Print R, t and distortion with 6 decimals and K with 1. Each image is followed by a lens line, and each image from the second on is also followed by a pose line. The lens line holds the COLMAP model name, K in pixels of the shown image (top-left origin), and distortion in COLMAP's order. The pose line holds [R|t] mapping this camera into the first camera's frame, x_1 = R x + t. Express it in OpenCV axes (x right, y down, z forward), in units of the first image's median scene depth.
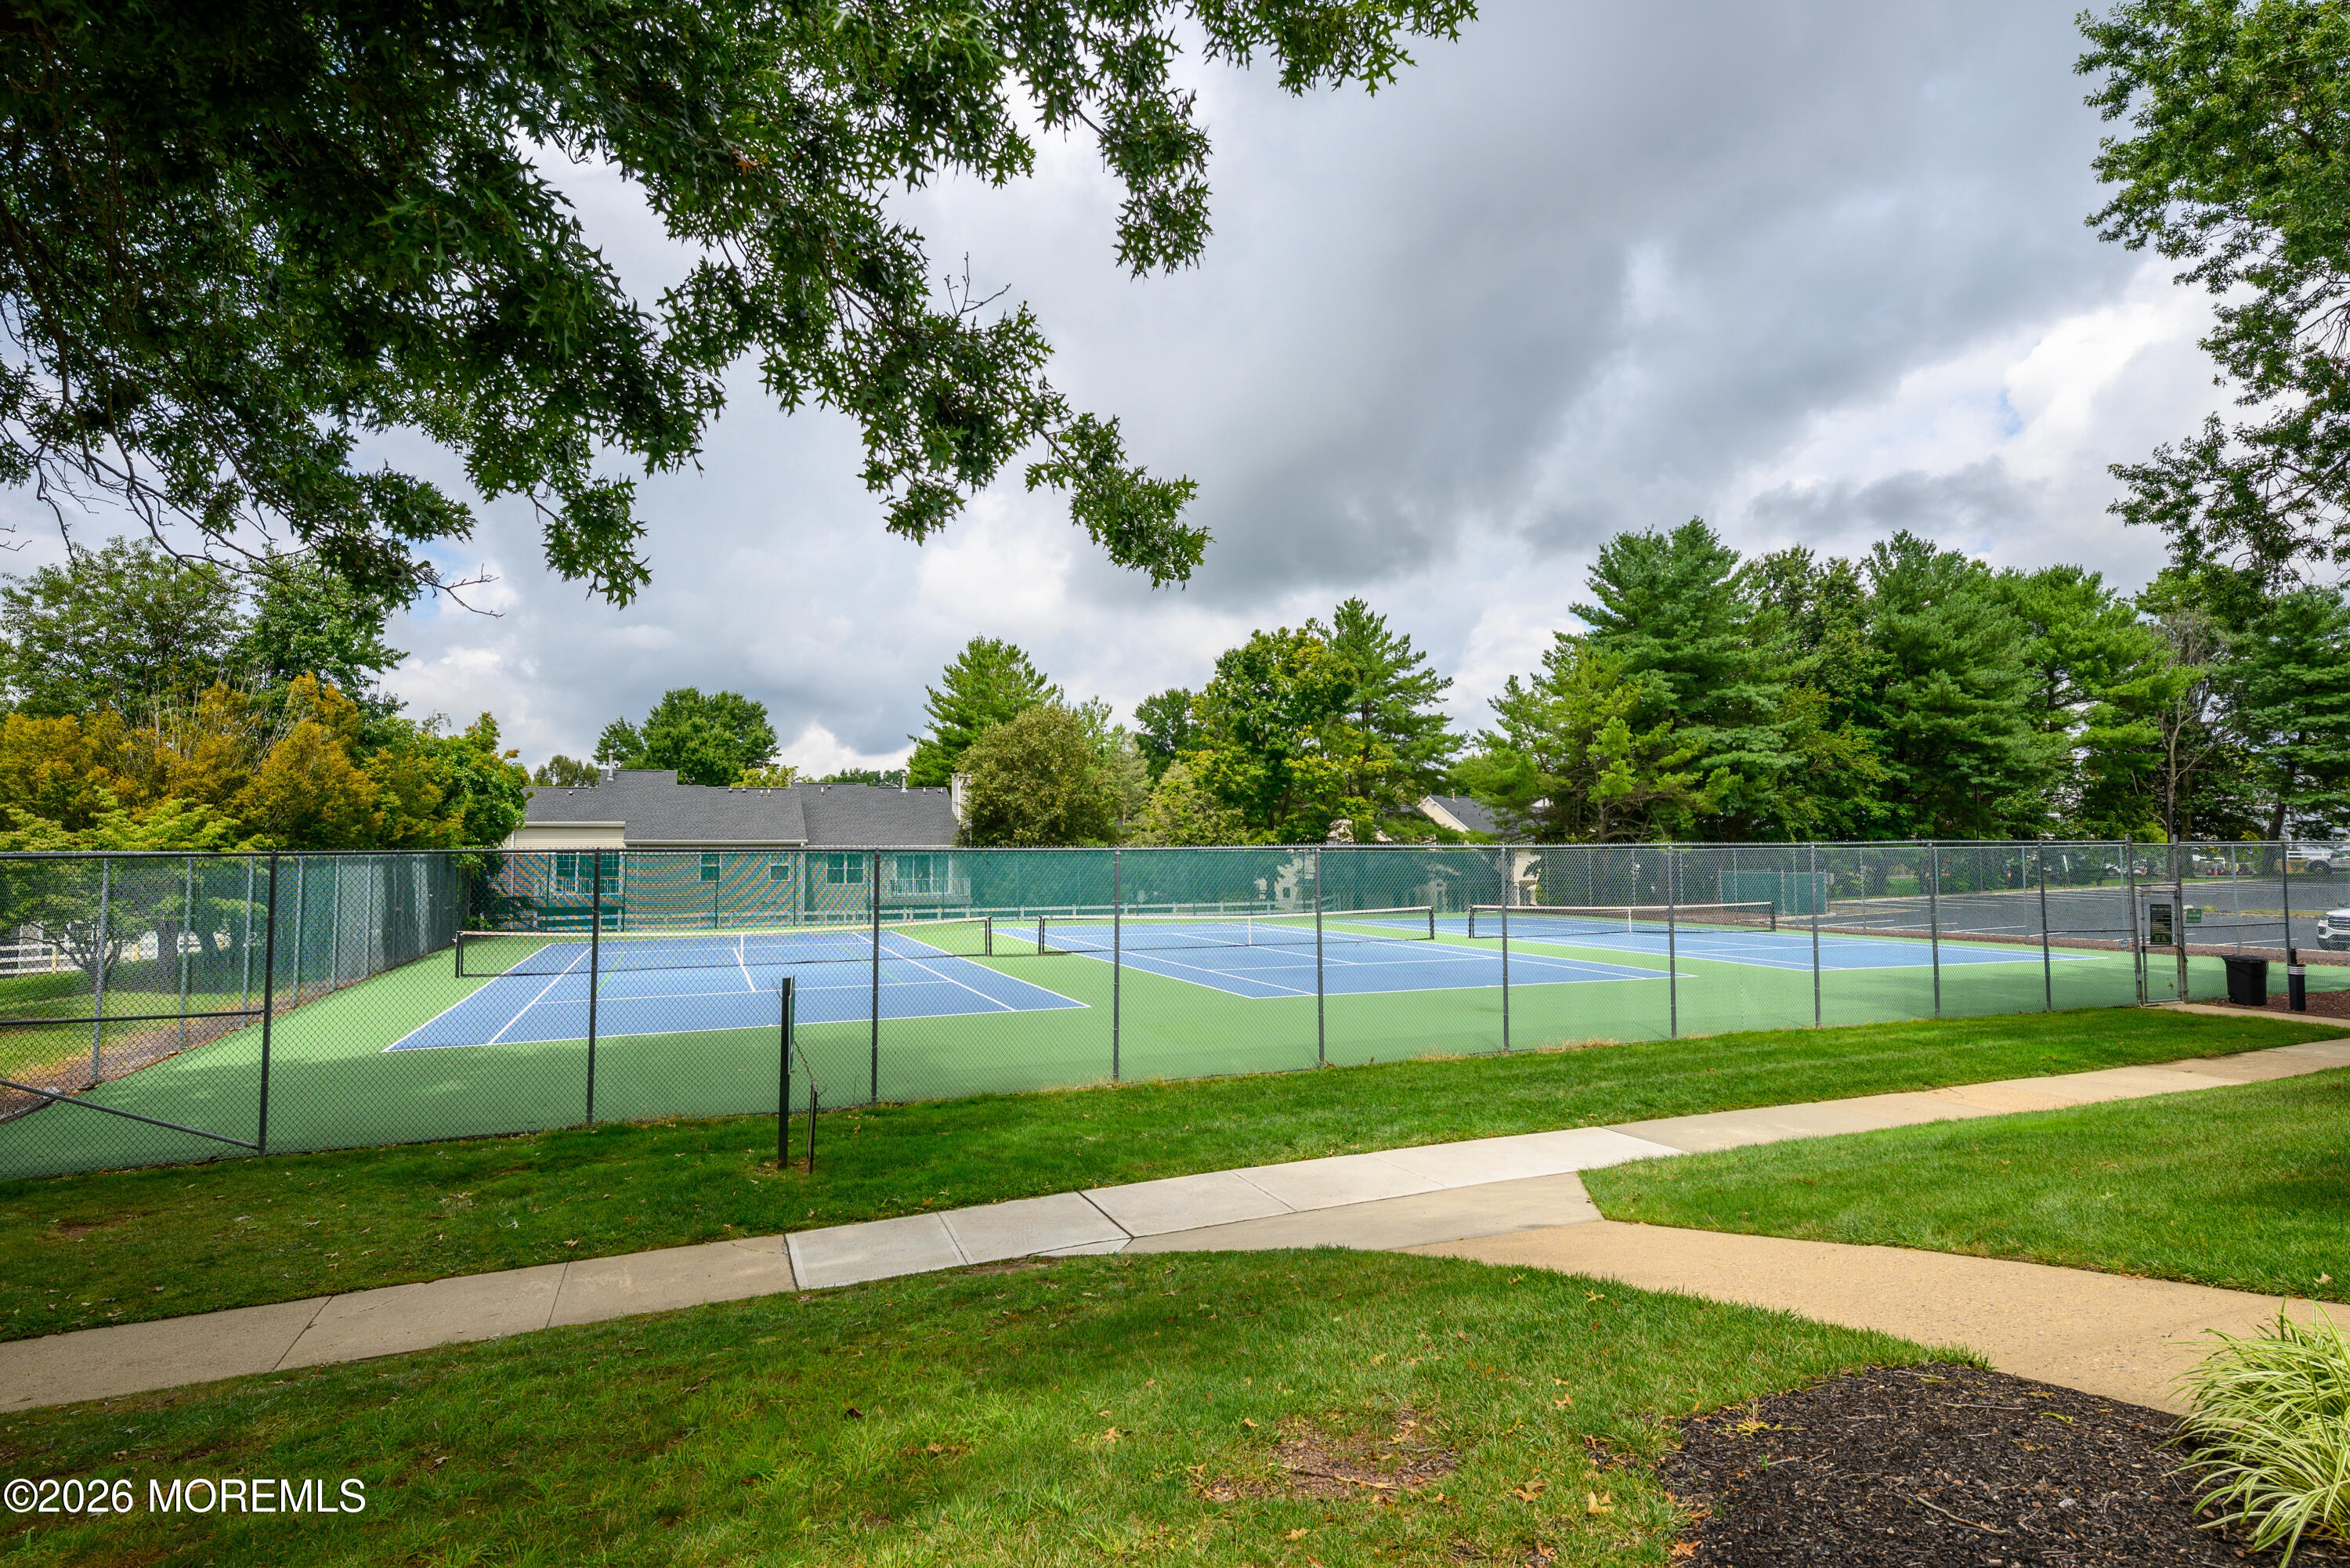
lens RADIAL K [[1217.8, 0, 1178.5], [0, 1217.8, 782.2], [0, 0, 1]] dist [-0.002758, 0.000405]
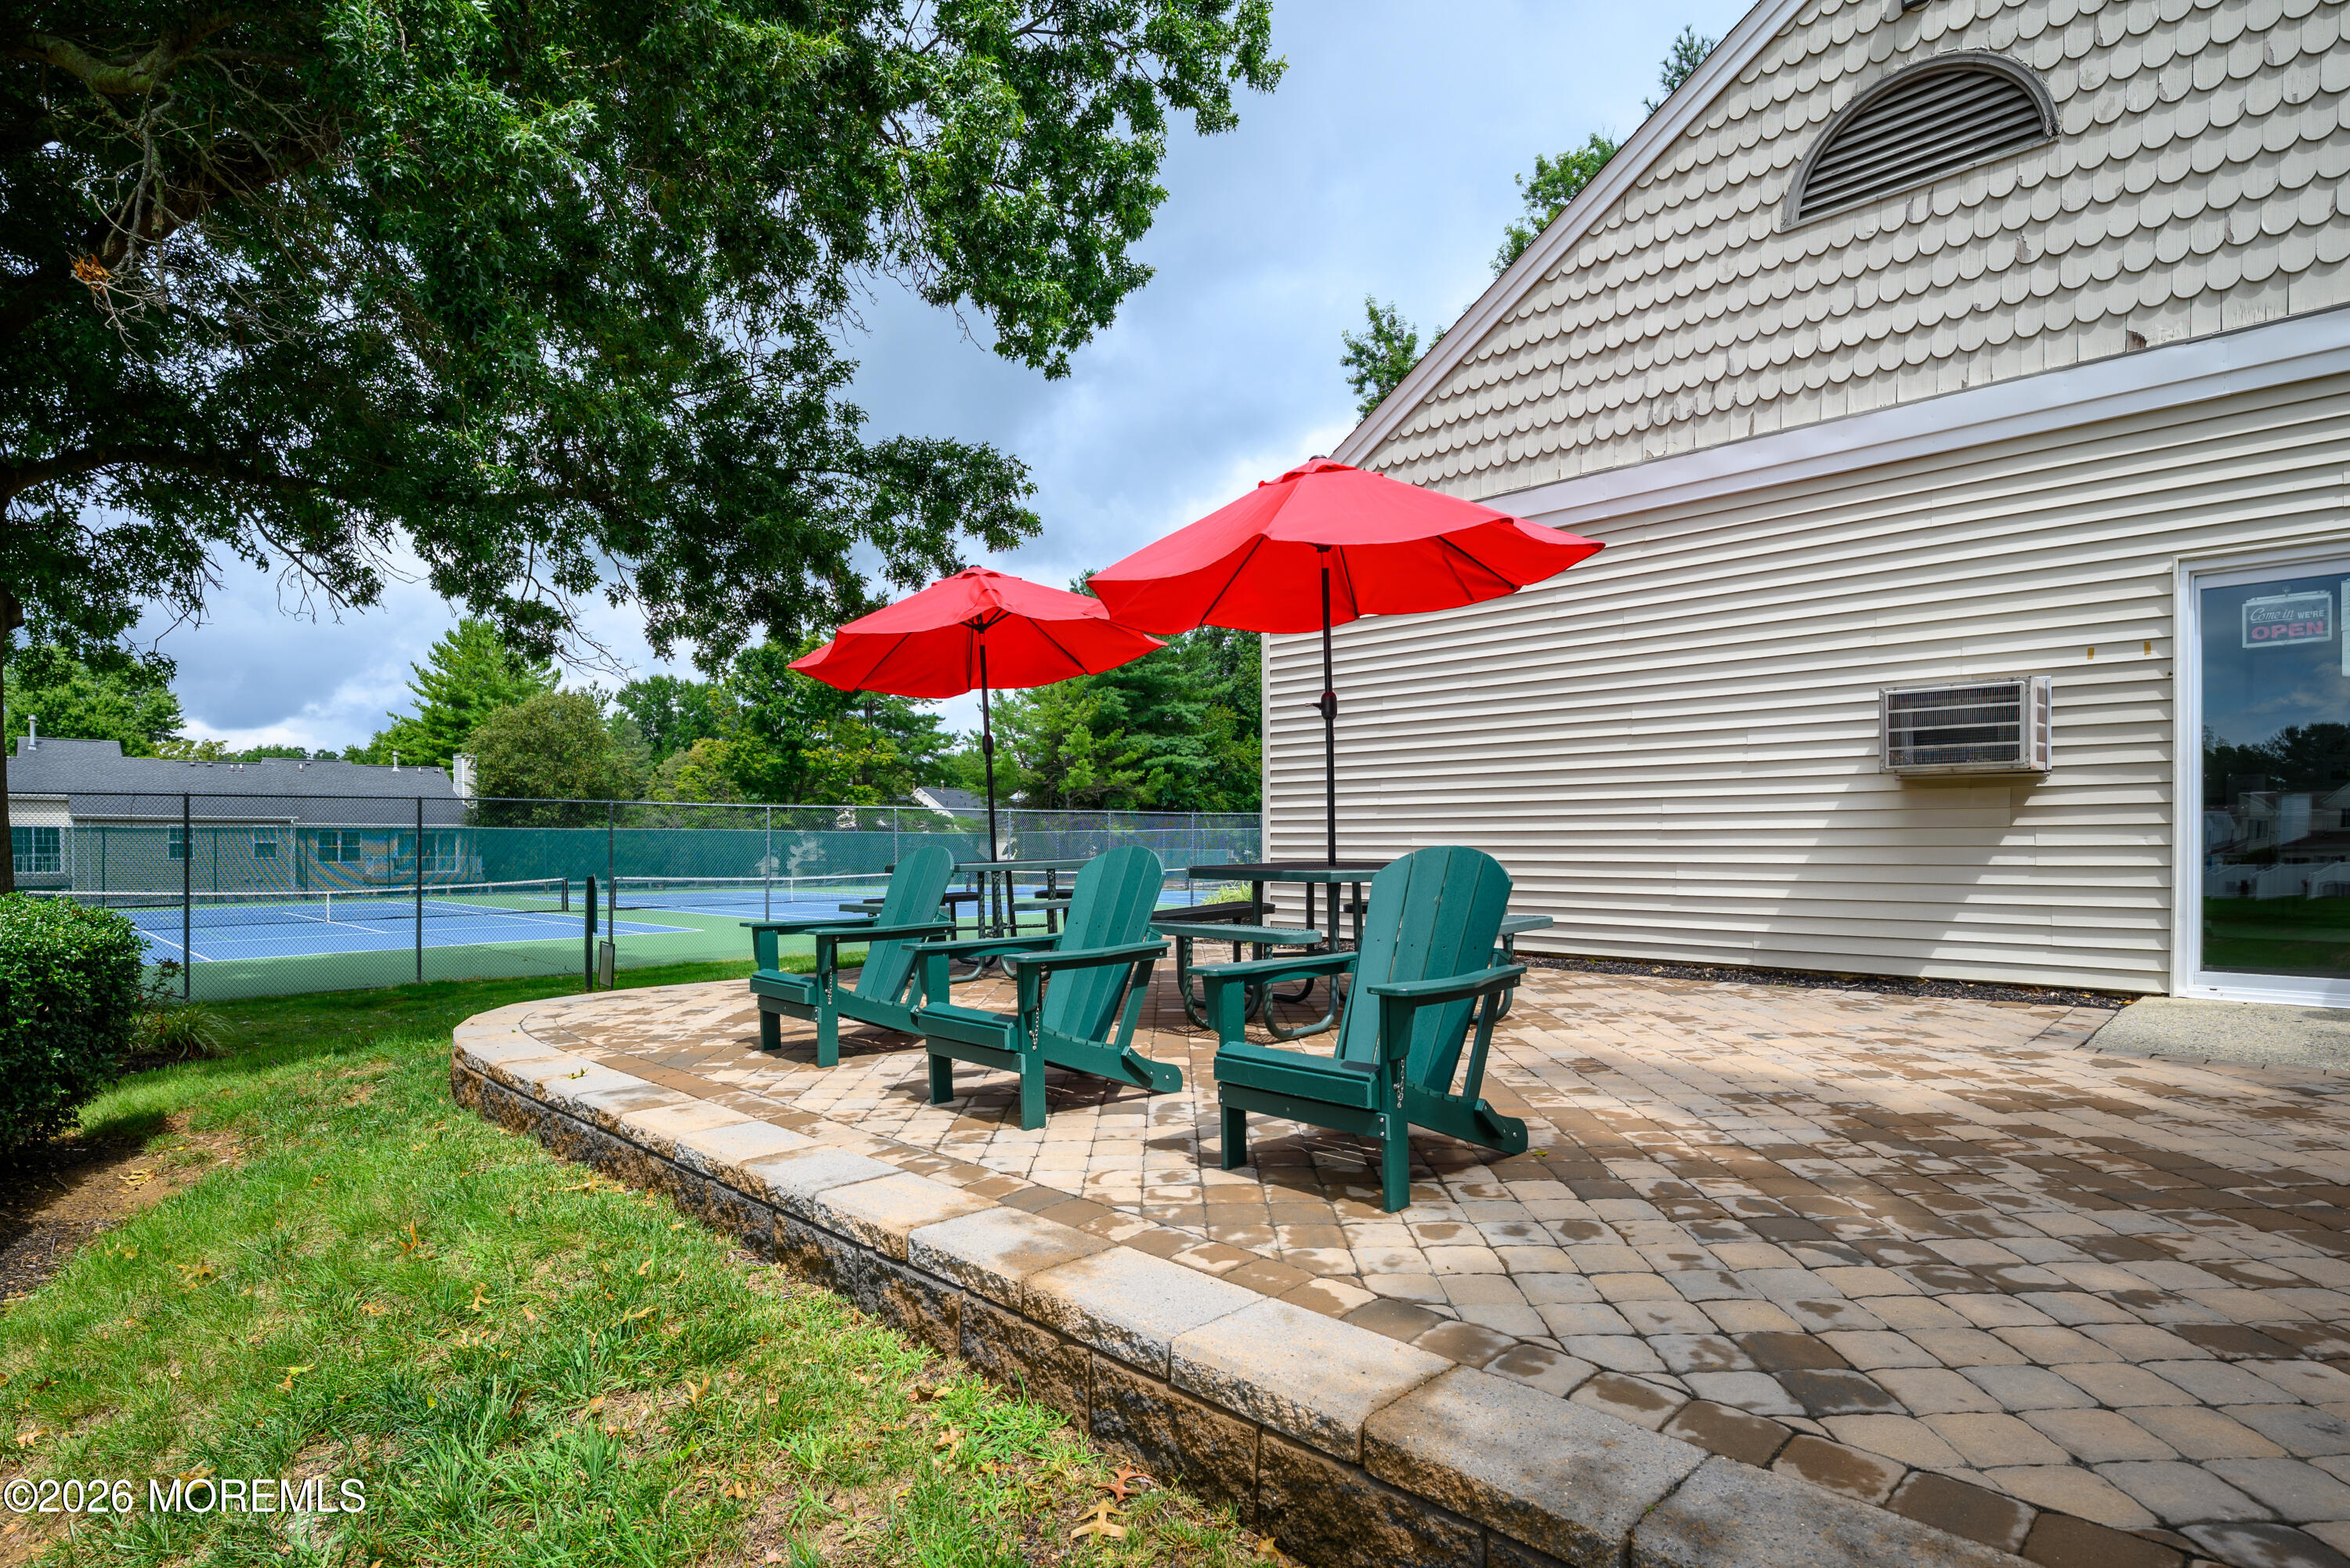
lens RADIAL K [[1217.8, 0, 1171.0], [0, 1217.8, 796.0], [0, 0, 1]] dist [-0.002758, 0.000405]
pose [[0.913311, 0.016412, 0.406931, -0.054122], [-0.022631, 0.999689, 0.010474, 0.003893], [-0.406632, -0.018775, 0.913399, -0.153572]]
